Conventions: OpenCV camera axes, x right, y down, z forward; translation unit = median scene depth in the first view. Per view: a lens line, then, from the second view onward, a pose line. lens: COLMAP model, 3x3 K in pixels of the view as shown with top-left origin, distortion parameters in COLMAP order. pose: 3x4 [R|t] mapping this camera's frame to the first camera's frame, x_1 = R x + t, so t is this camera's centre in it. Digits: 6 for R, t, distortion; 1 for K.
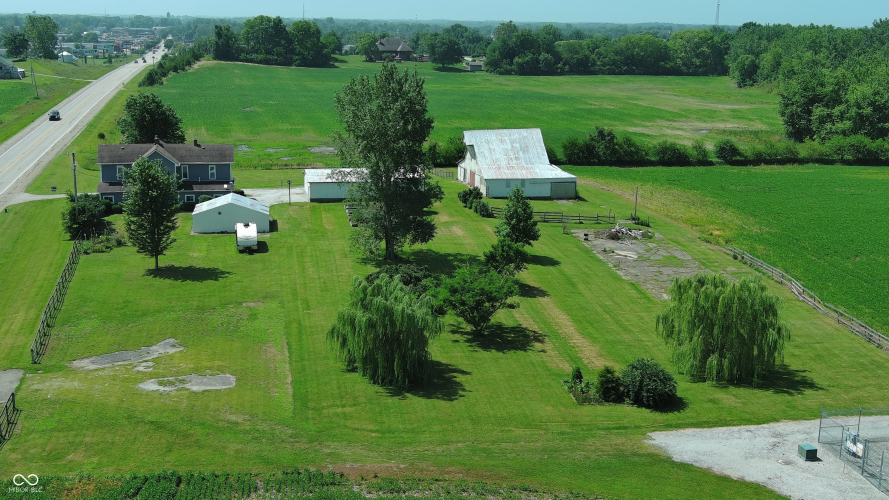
lens RADIAL K [[1053.6, 0, 444.5], [0, 1053.6, 248.6], [0, 0, 1]] dist [0.016813, 0.000000]
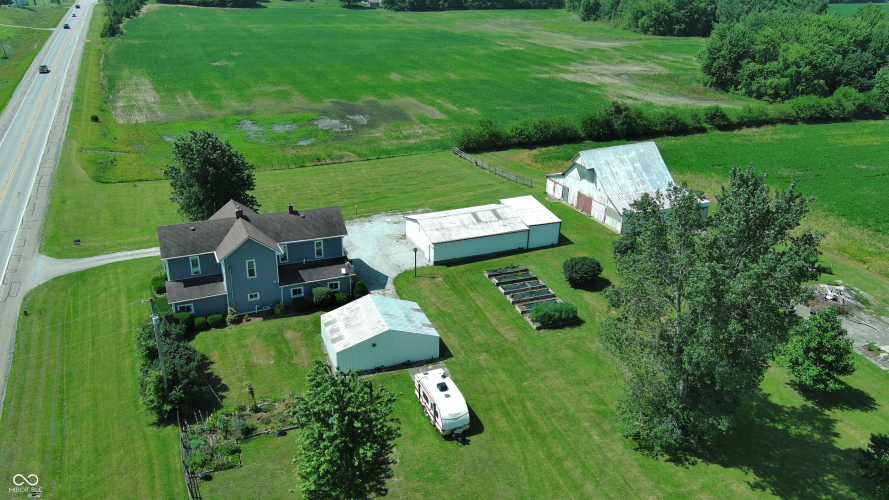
lens RADIAL K [[686.4, 0, 442.0], [0, 686.4, 244.3], [0, 0, 1]] dist [0.003774, -0.007853]
pose [[0.980552, -0.076018, 0.180940, -0.233894], [0.040473, 0.980446, 0.192583, -0.174689], [-0.192041, -0.181515, 0.964454, 0.539454]]
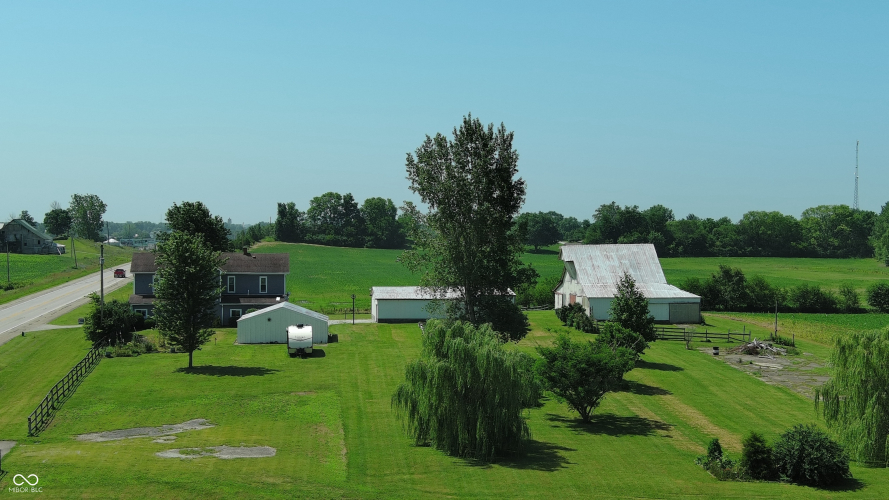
lens RADIAL K [[1218.0, 0, 445.7], [0, 1218.0, 251.8], [0, 0, 1]] dist [0.024210, 0.000000]
pose [[0.997143, -0.009124, -0.074983, -0.001222], [-0.005668, 0.980843, -0.194716, 0.095849], [0.075324, 0.194585, 0.977989, 0.054324]]
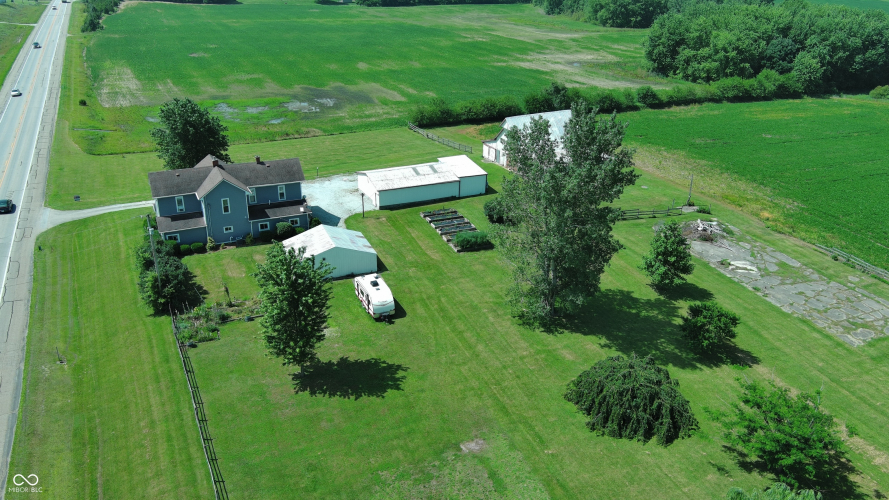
lens RADIAL K [[686.4, 0, 441.6], [0, 686.4, 248.3], [0, 0, 1]] dist [0.003774, -0.007853]
pose [[0.974444, -0.092200, 0.204837, -0.222340], [0.050018, 0.978048, 0.202286, -0.145873], [-0.218992, -0.186871, 0.957665, 0.408845]]
